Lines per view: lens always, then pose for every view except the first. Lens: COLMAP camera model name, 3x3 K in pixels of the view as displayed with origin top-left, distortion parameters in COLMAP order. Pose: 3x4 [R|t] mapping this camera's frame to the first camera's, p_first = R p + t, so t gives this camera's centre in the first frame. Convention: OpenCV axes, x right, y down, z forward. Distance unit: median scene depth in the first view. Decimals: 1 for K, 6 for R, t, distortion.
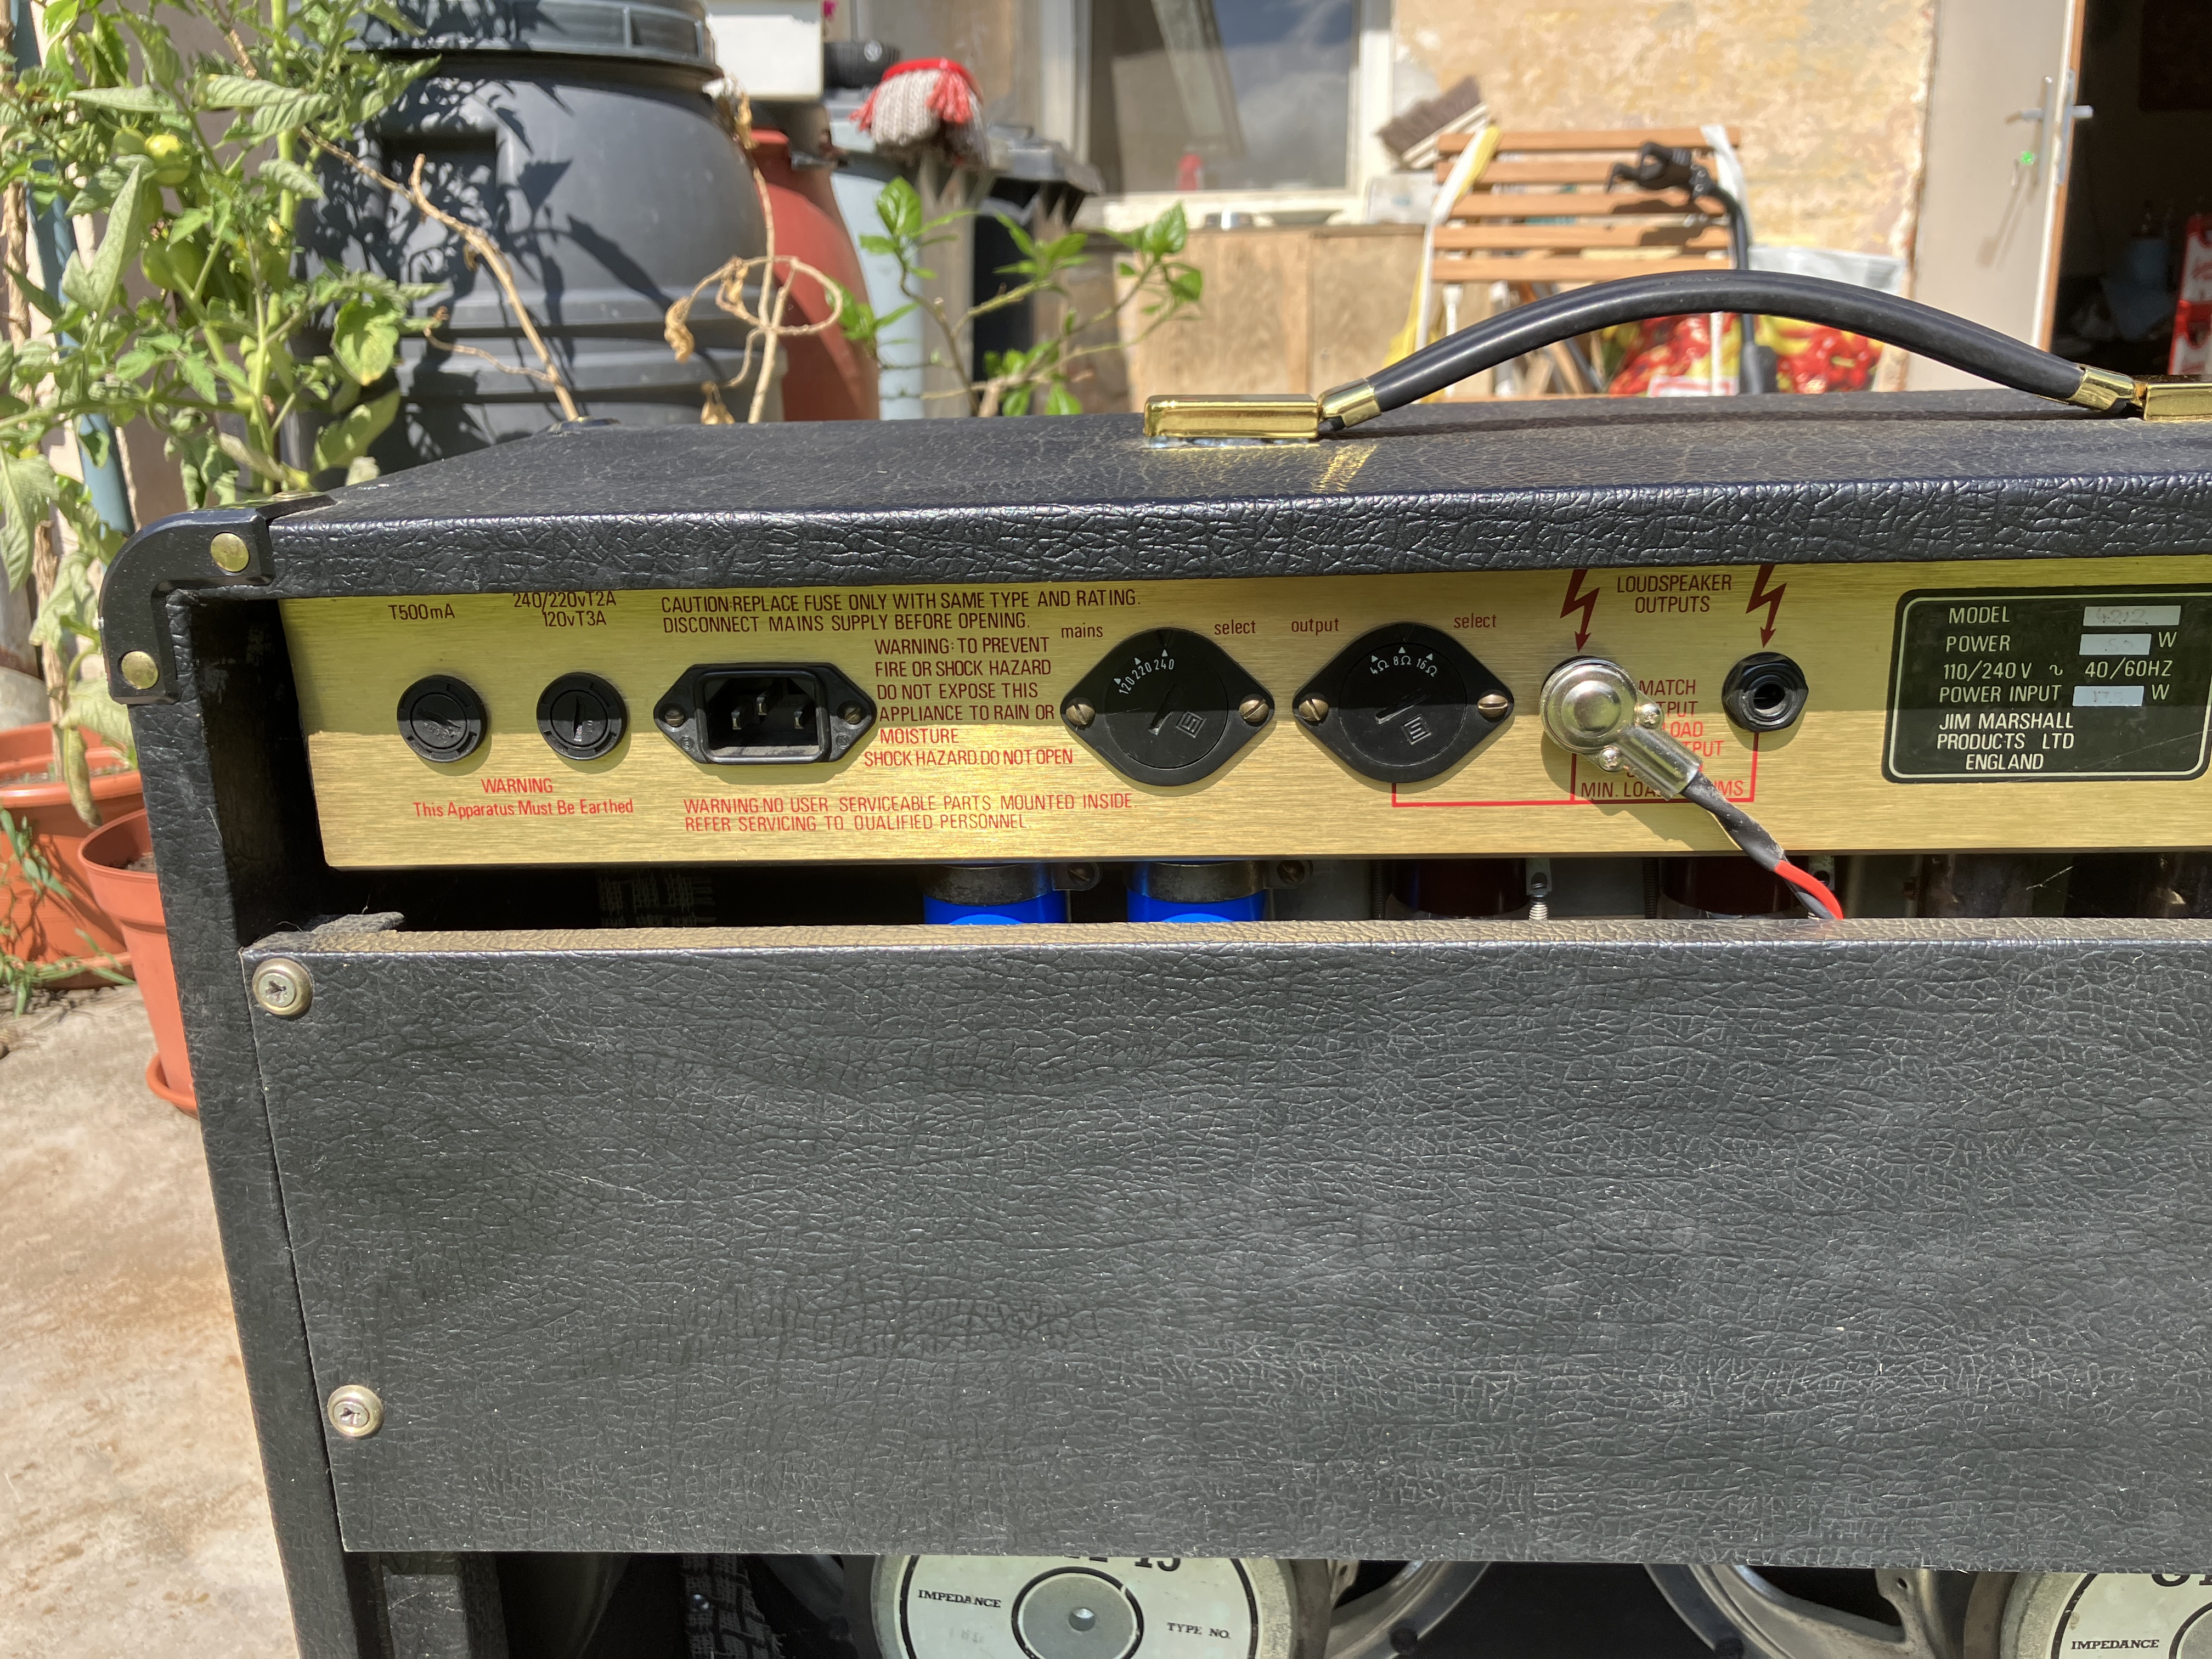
lens RADIAL K [[1769.3, 0, 1123.2], [0, 1769.3, 816.2], [0, 0, 1]] dist [0.014122, -0.016381]
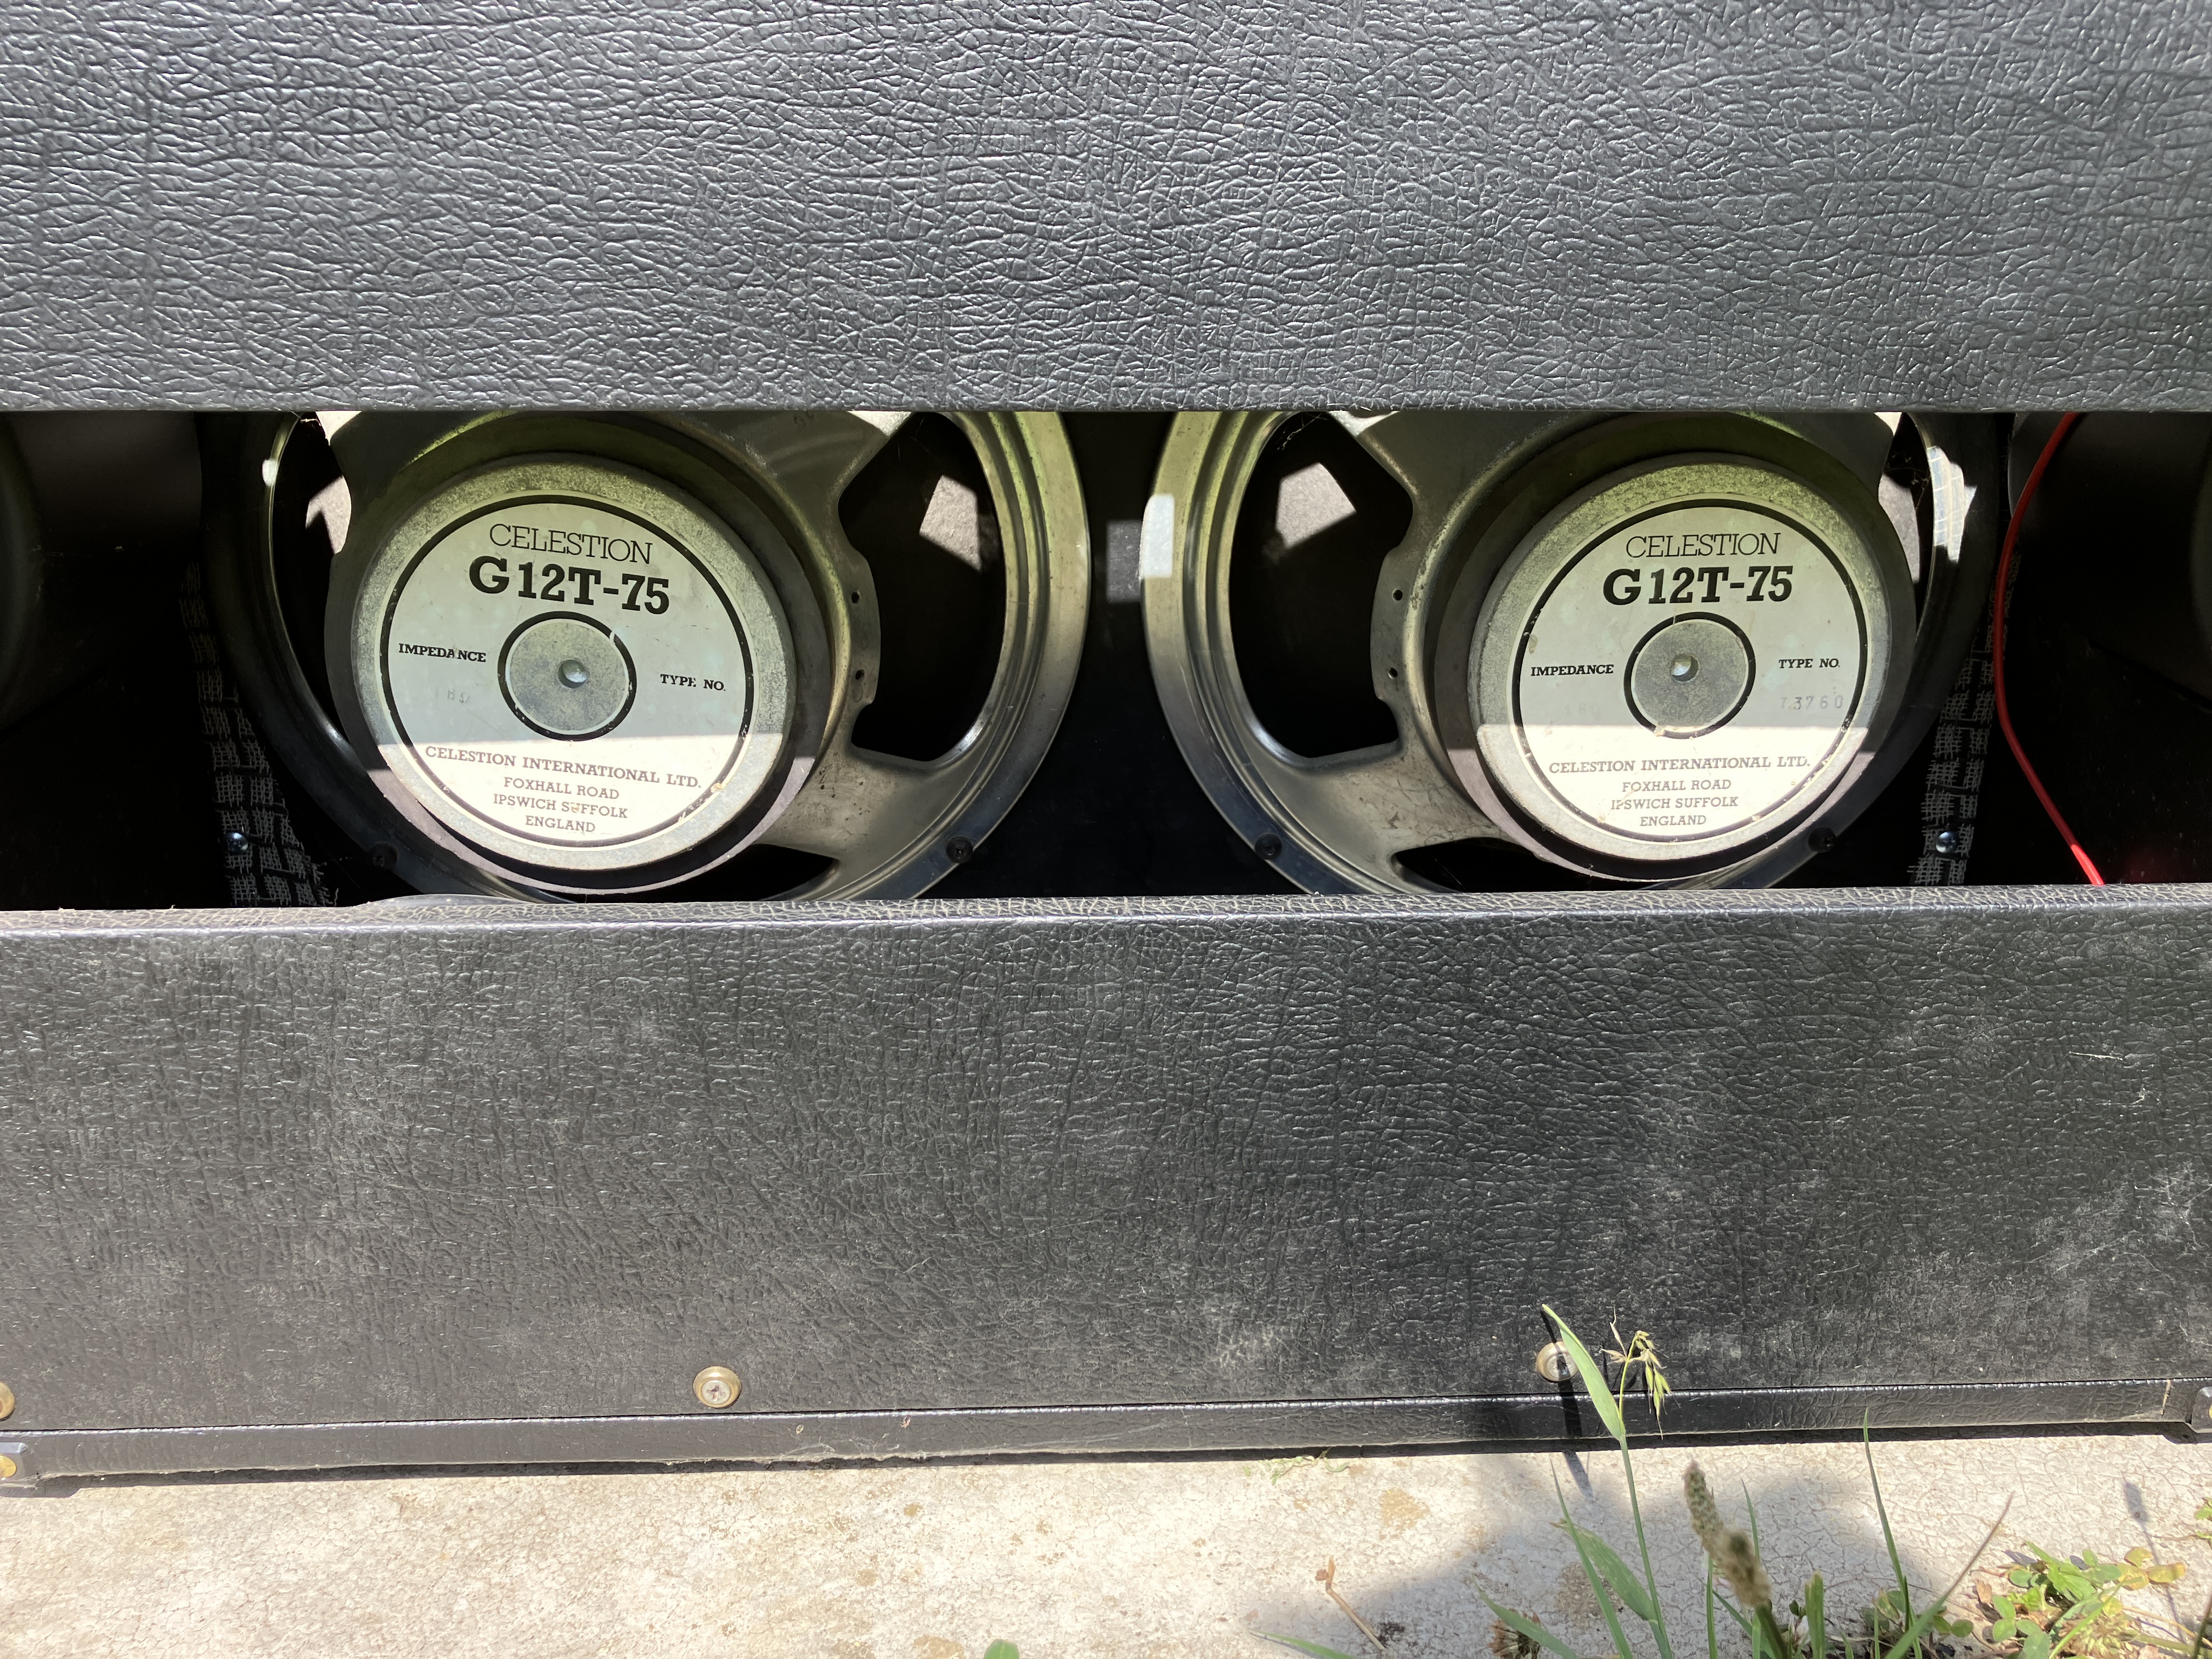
lens RADIAL K [[1769.3, 0, 1099.1], [0, 1769.3, 808.4], [0, 0, 1]] dist [0.014122, -0.016381]
pose [[0.994093, -0.005005, 0.108418, 0.214380], [-0.003696, 0.996795, 0.079911, 0.596076], [-0.108471, -0.079840, 0.990888, -0.019472]]
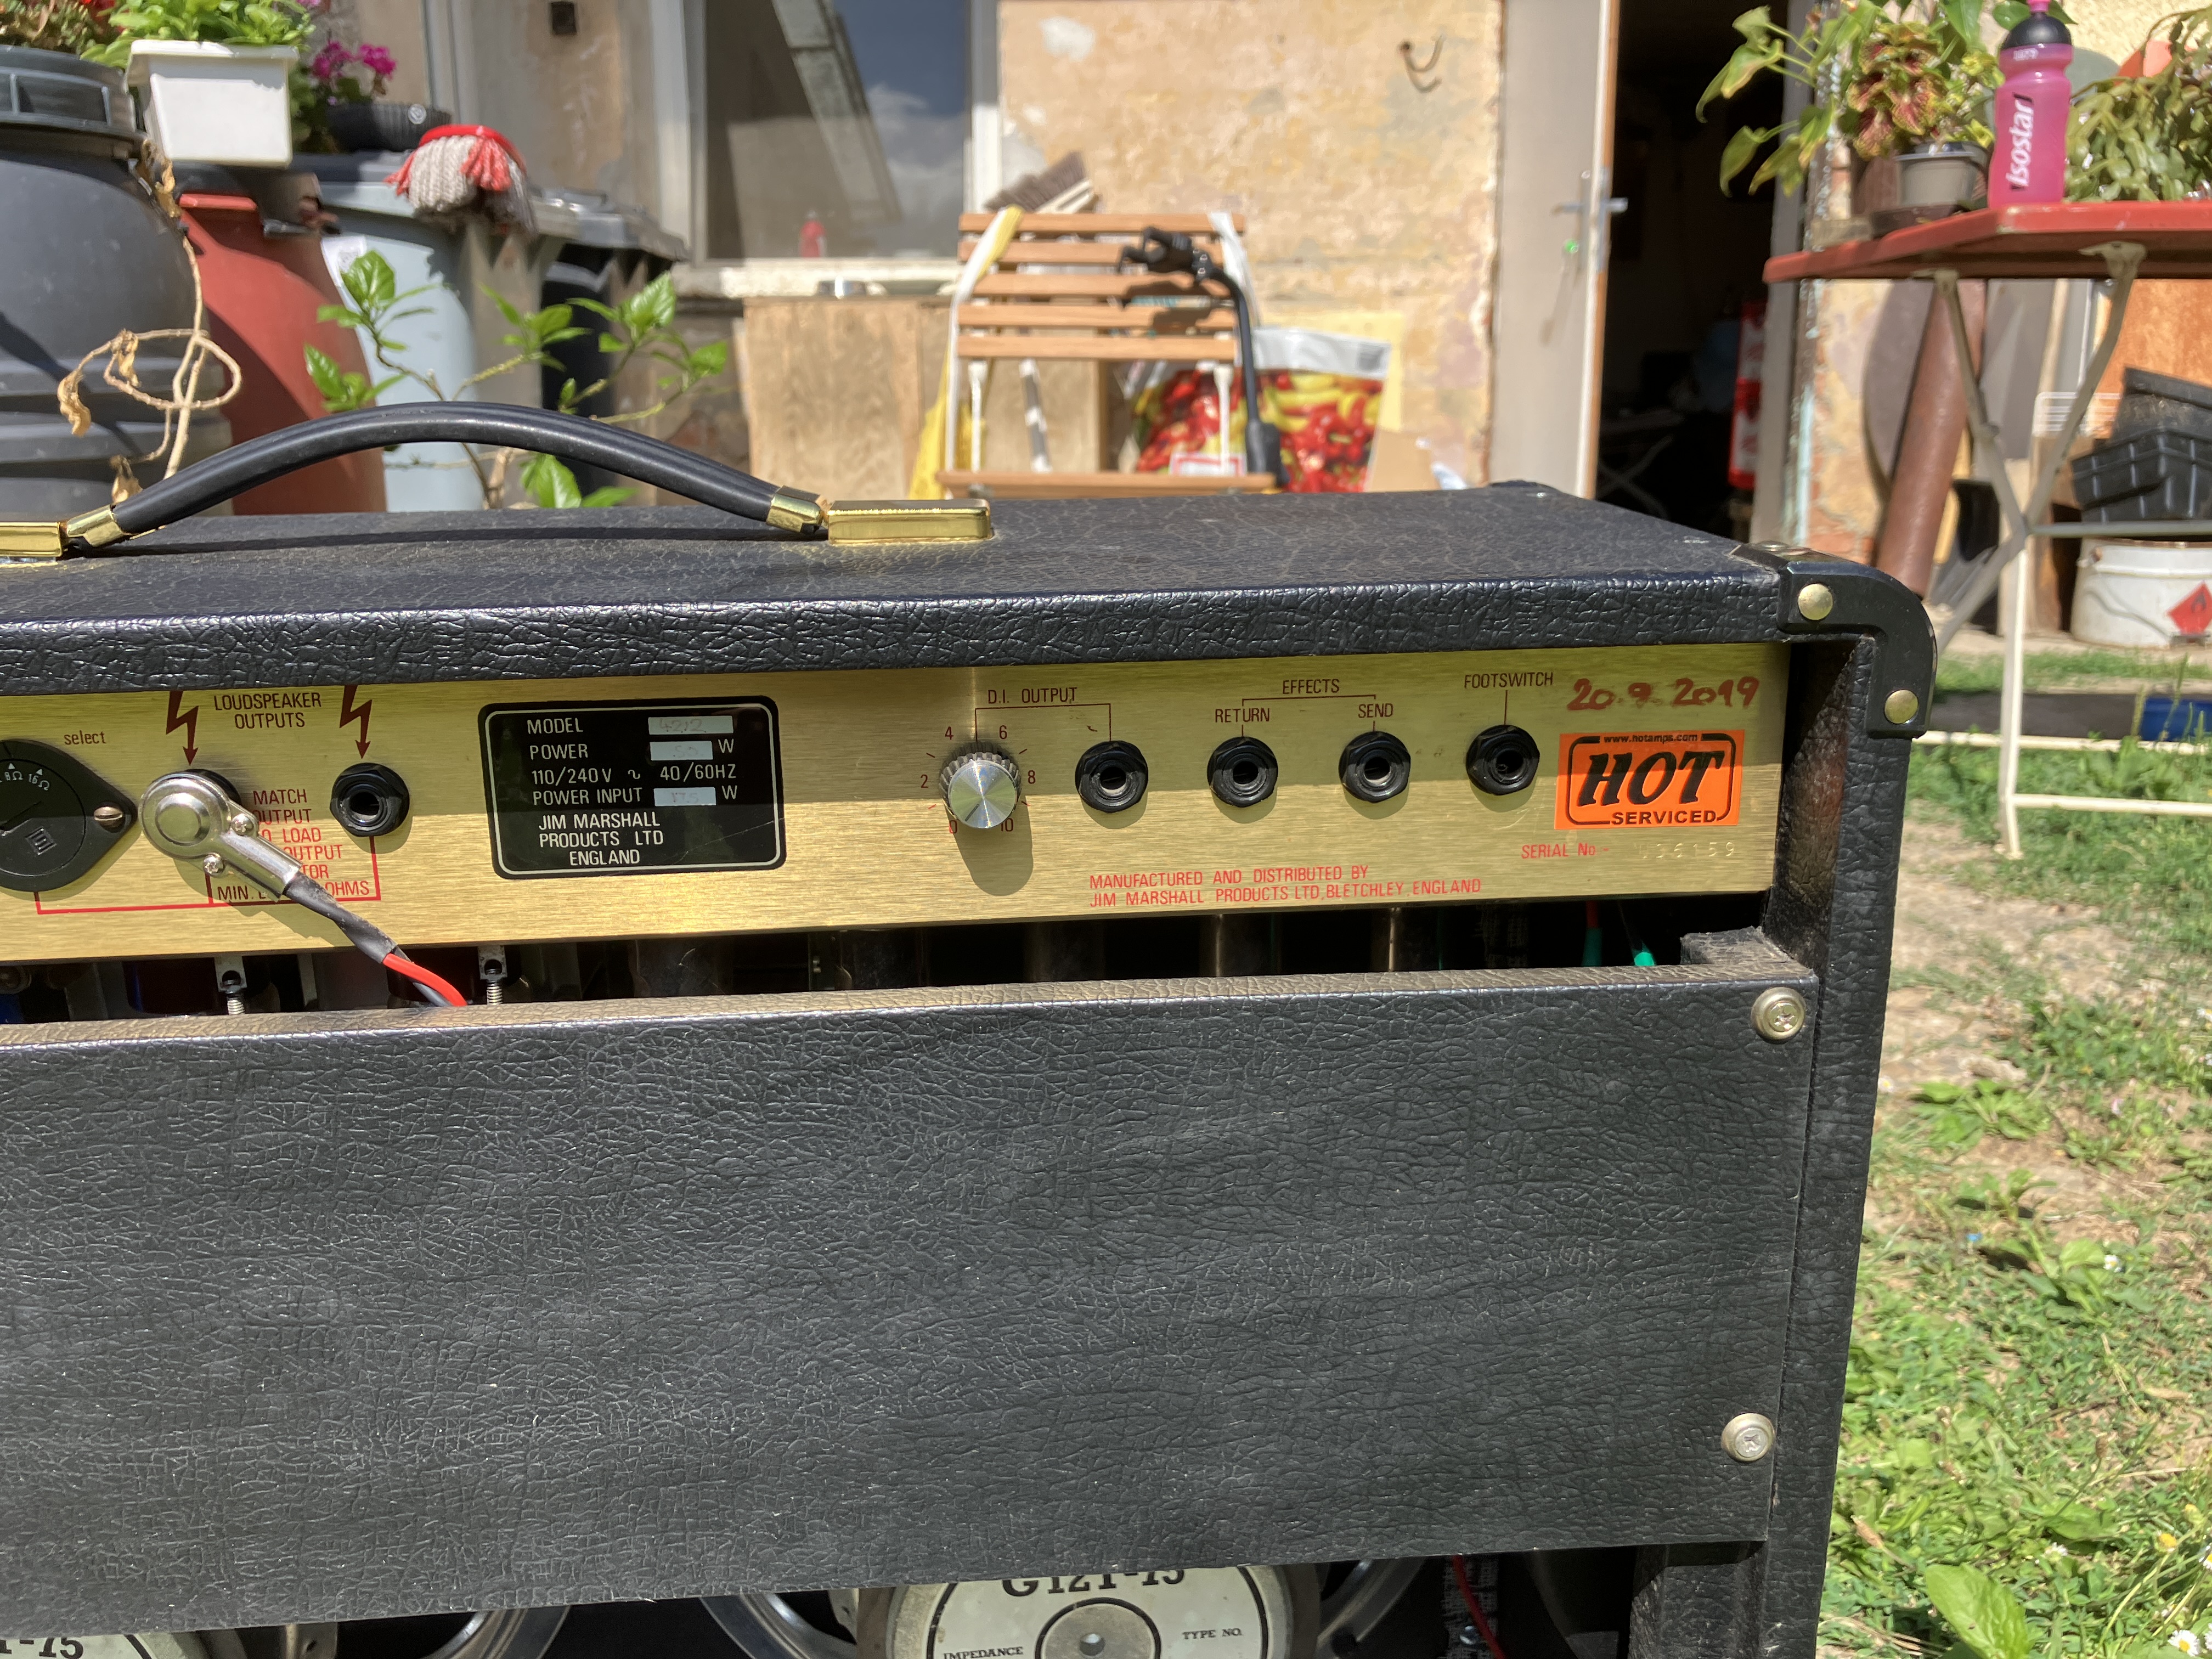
lens RADIAL K [[1769.3, 0, 1096.9], [0, 1769.3, 830.3], [0, 0, 1]] dist [0.014122, -0.016381]
pose [[0.990144, -0.023496, 0.138071, 0.627869], [0.026782, 0.999399, -0.021995, -0.014752], [-0.137471, 0.025476, 0.990178, -0.127892]]
